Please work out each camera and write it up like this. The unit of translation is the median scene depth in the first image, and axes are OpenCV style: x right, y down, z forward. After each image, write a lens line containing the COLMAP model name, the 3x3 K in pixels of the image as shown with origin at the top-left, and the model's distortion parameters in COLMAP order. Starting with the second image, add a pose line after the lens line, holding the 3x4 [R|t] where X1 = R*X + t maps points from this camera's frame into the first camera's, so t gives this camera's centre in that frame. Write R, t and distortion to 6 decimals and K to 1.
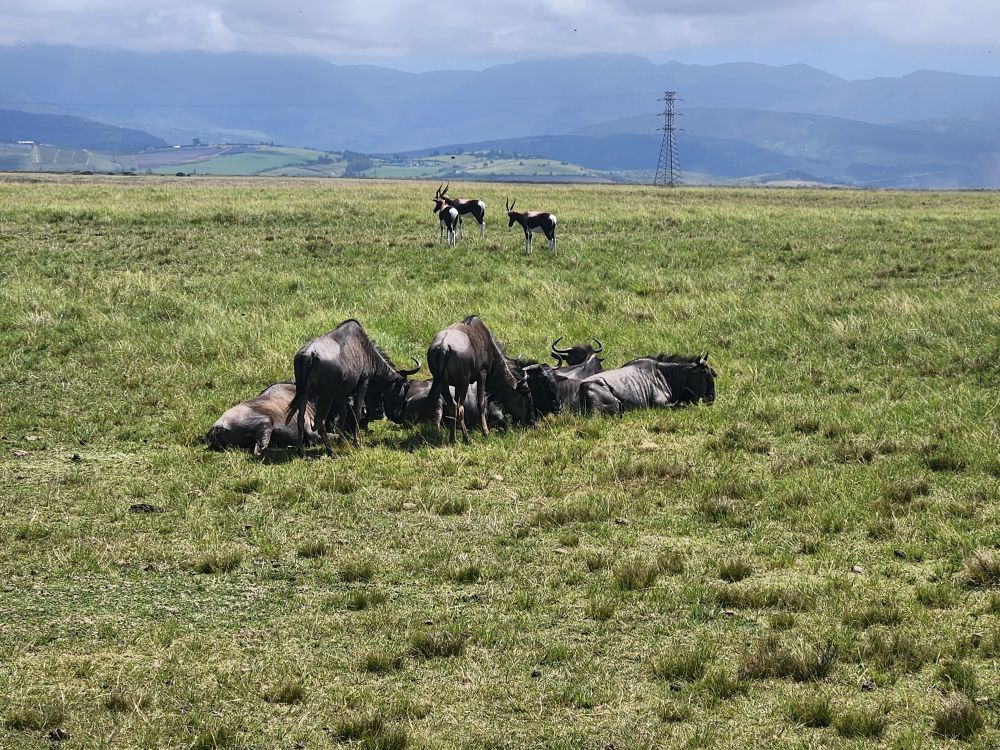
lens RADIAL K [[2004.7, 0, 499.7], [0, 2004.7, 374.6], [0, 0, 1]] dist [0.010458, 0.000000]
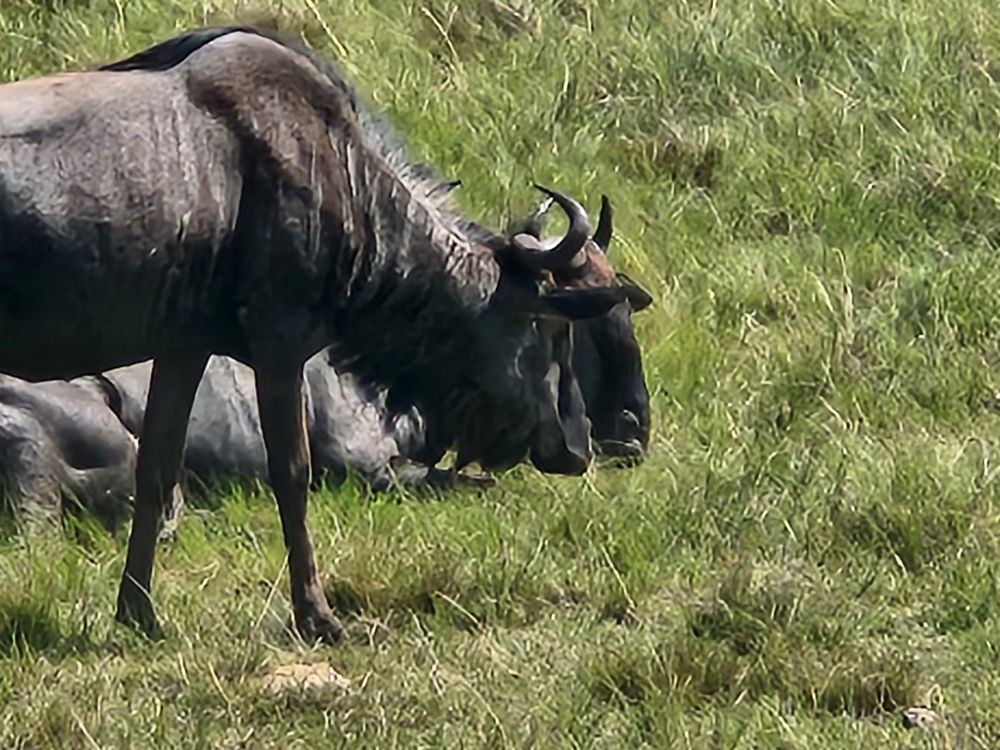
lens RADIAL K [[2004.7, 0, 500.0], [0, 2004.7, 374.3], [0, 0, 1]] dist [0.010458, 0.000000]
pose [[0.978320, 0.010427, 0.206837, 0.052902], [-0.001086, 0.998976, -0.045223, 0.014343], [-0.207097, 0.044018, 0.977330, 0.810350]]
